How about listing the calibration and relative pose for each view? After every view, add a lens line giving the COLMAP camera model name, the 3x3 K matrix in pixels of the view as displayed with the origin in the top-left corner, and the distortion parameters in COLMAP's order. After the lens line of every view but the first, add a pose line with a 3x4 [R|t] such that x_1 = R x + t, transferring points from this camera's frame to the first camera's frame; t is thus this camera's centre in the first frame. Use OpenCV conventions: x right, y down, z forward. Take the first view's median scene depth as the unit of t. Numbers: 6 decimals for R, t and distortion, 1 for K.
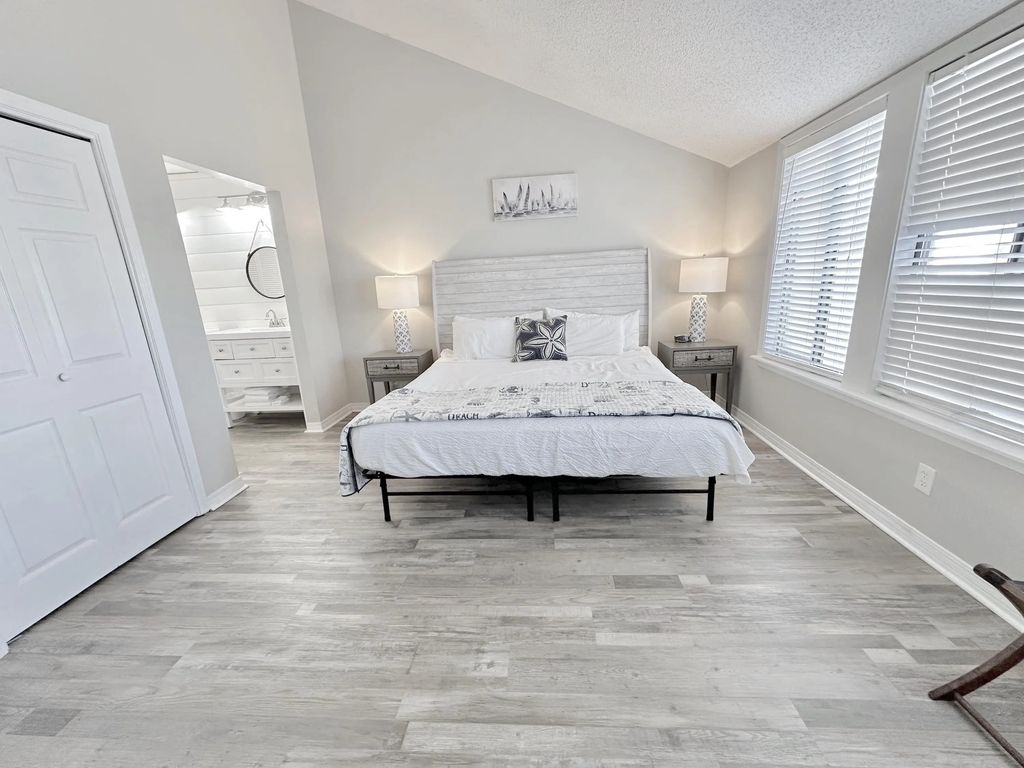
lens RADIAL K [[407.5, 0, 511.5], [0, 407.5, 382.2], [0, 0, 1]] dist [-0.003968, 0.000808]
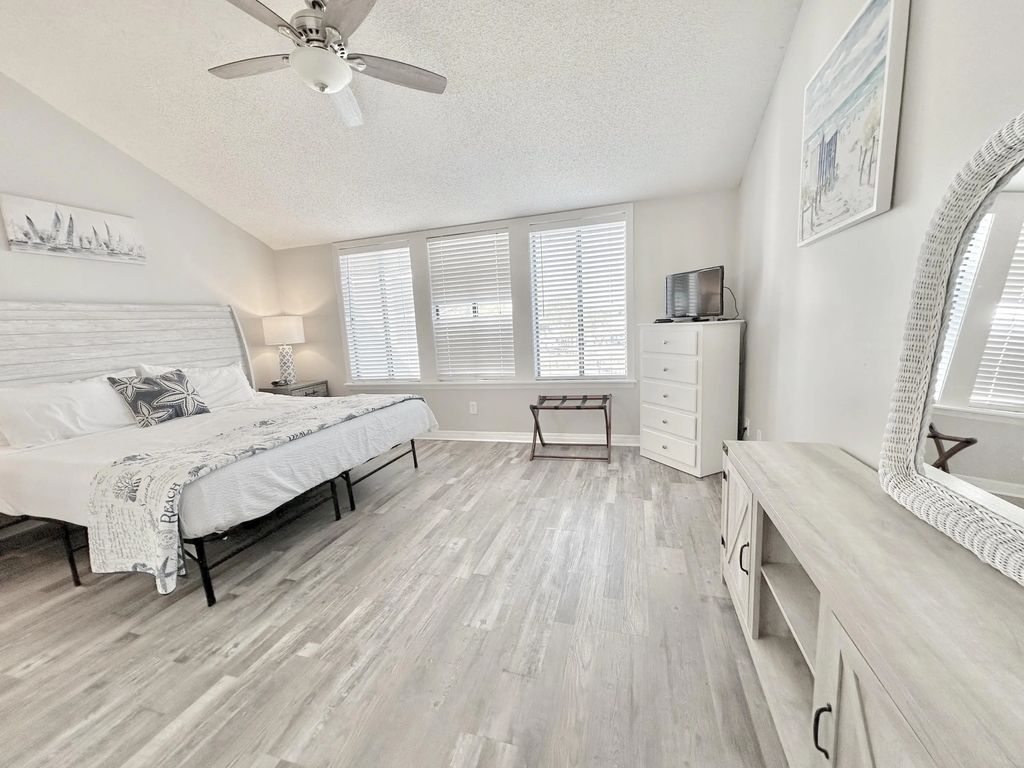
lens RADIAL K [[407.5, 0, 511.8], [0, 407.5, 384.1], [0, 0, 1]] dist [-0.003968, 0.000808]
pose [[0.226369, -0.104211, 0.968451, -0.927121], [0.282323, 0.958599, 0.037160, 0.067043], [-0.932229, 0.265004, 0.246418, 0.156209]]
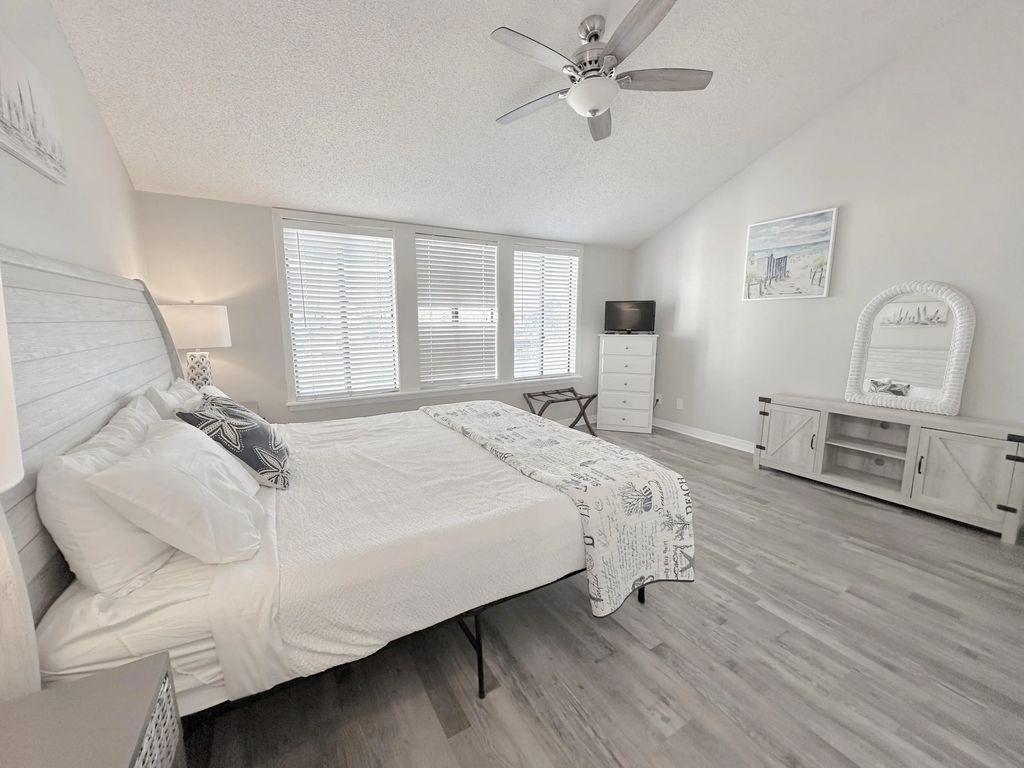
lens RADIAL K [[407.5, 0, 507.6], [0, 407.5, 387.0], [0, 0, 1]] dist [-0.003968, 0.000808]
pose [[-0.567071, -0.082921, 0.819484, -0.813568], [0.232941, 0.938158, 0.256121, -0.342422], [-0.790044, 0.336130, -0.512686, 1.540334]]
